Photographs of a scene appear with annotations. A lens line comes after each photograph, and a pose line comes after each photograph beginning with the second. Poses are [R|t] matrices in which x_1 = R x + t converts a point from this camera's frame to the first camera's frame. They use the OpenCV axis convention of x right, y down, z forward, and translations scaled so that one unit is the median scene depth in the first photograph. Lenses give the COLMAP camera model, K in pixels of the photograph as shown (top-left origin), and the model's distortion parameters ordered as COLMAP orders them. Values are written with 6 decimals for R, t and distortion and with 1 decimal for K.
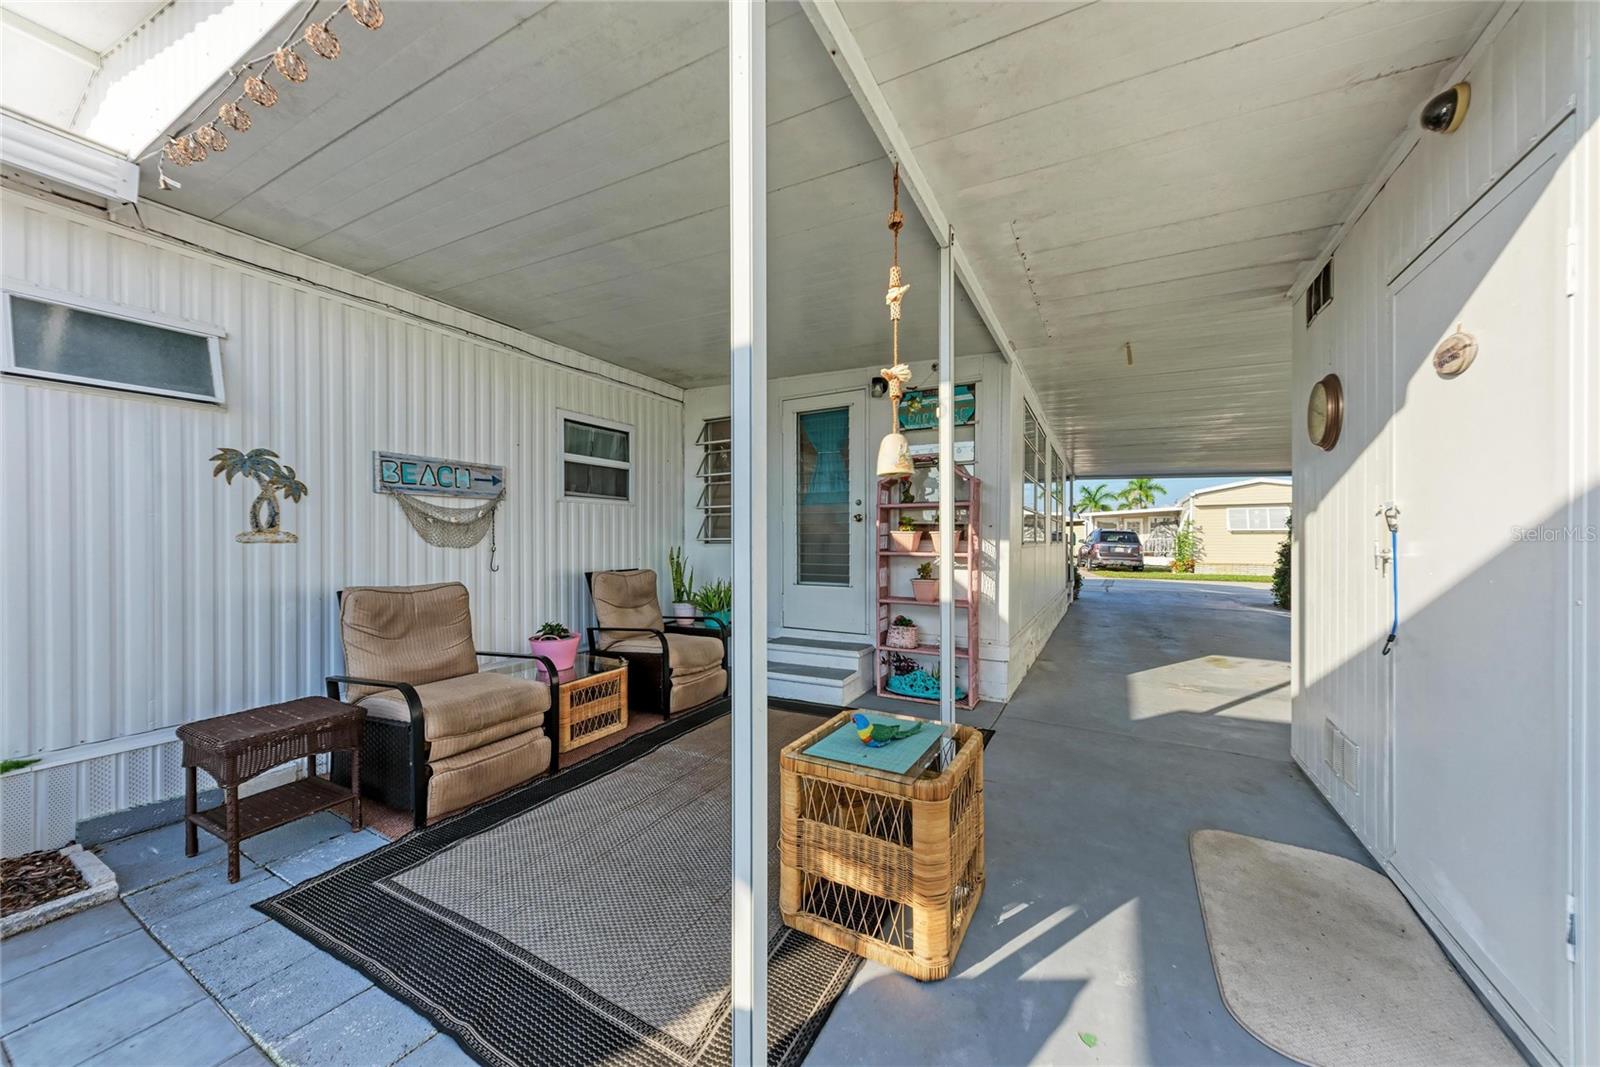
lens RADIAL K [[550.8, 0, 802.5], [0, 550.8, 541.7], [0, 0, 1]] dist [0.006778, -0.000430]
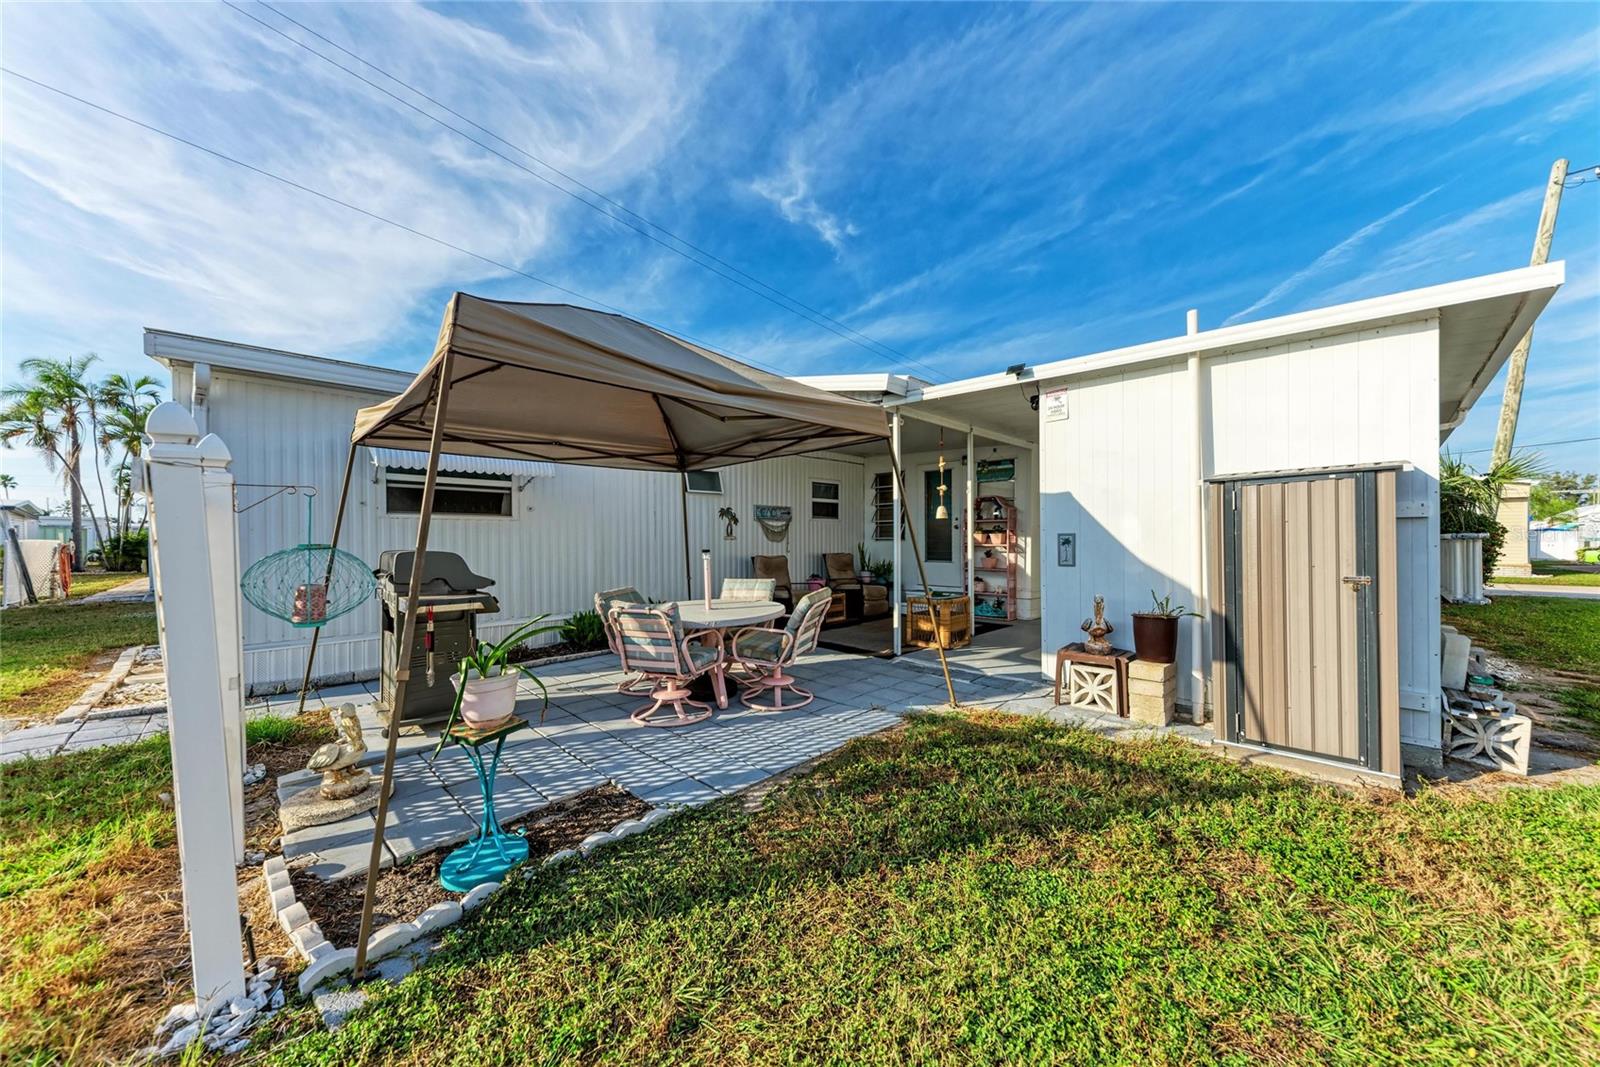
lens RADIAL K [[550.8, 0, 798.5], [0, 550.8, 540.9], [0, 0, 1]] dist [0.006778, -0.000430]
pose [[0.959438, -0.002454, -0.281911, 0.141855], [0.002115, 0.999997, -0.001506, 0.009897], [0.281913, 0.000849, 0.959440, -1.262414]]
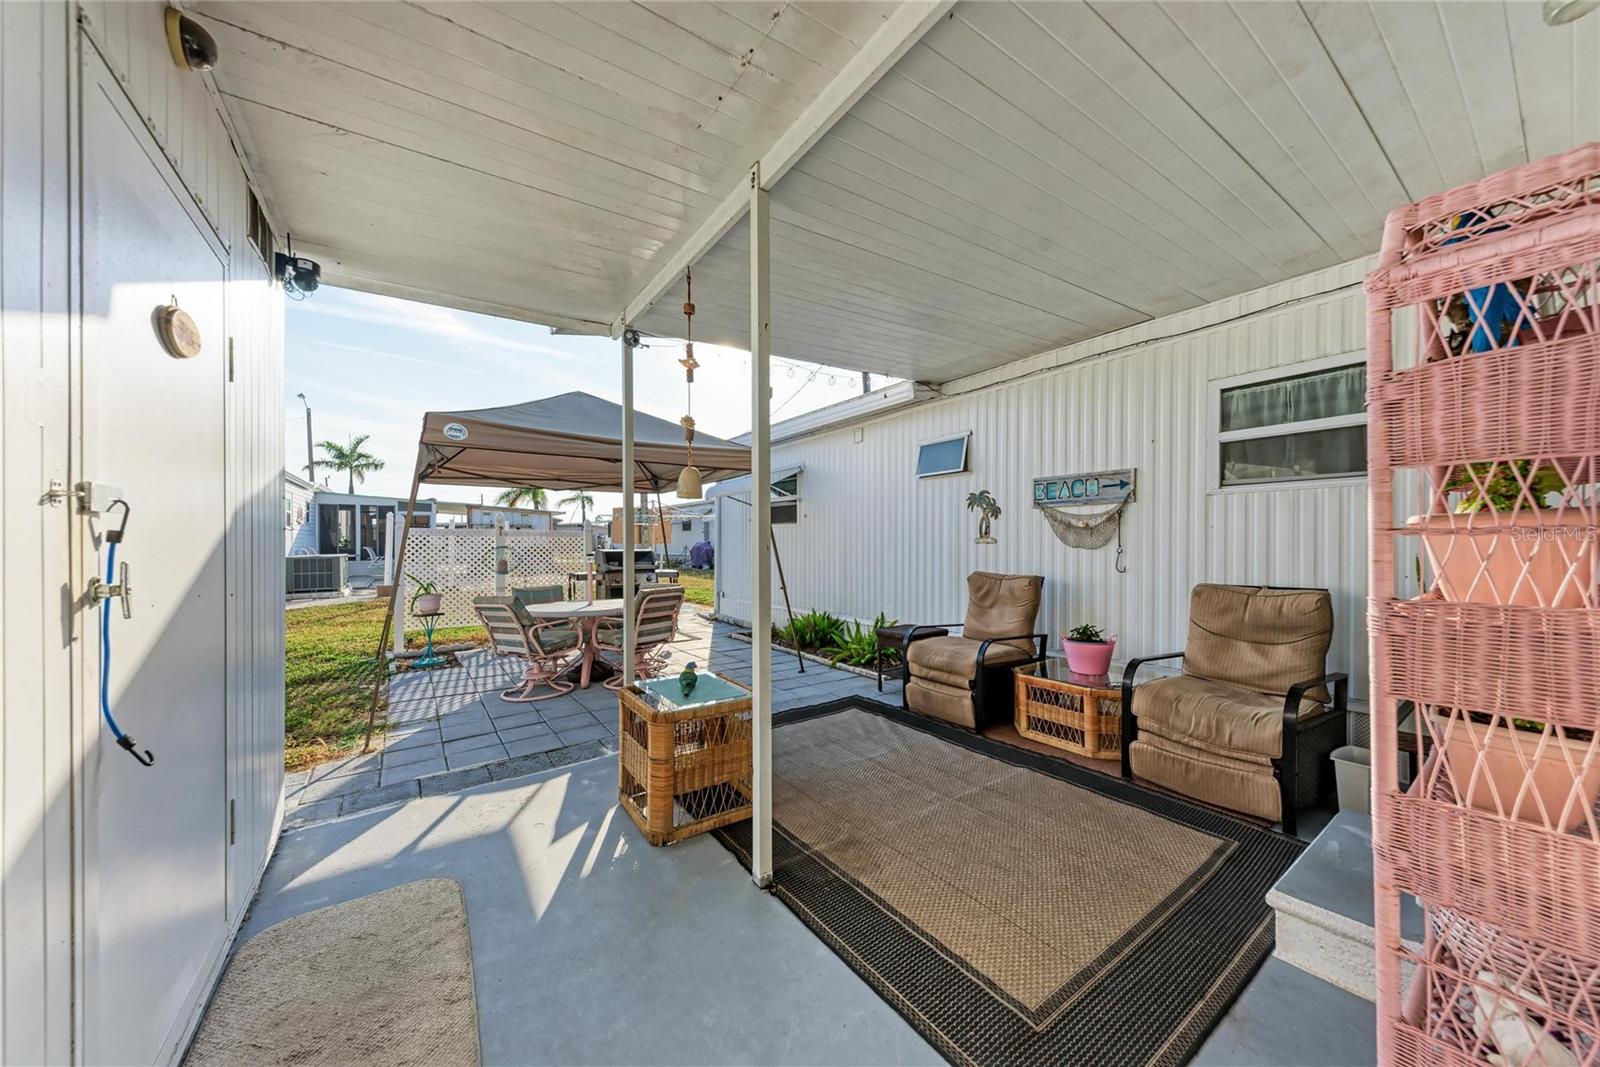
lens RADIAL K [[550.8, 0, 801.7], [0, 550.8, 538.2], [0, 0, 1]] dist [0.006778, -0.000430]
pose [[-0.437754, 0.000805, -0.899094, 0.652503], [0.003788, 0.999992, -0.000949, -0.011763], [0.899087, -0.003821, -0.437754, 0.947939]]
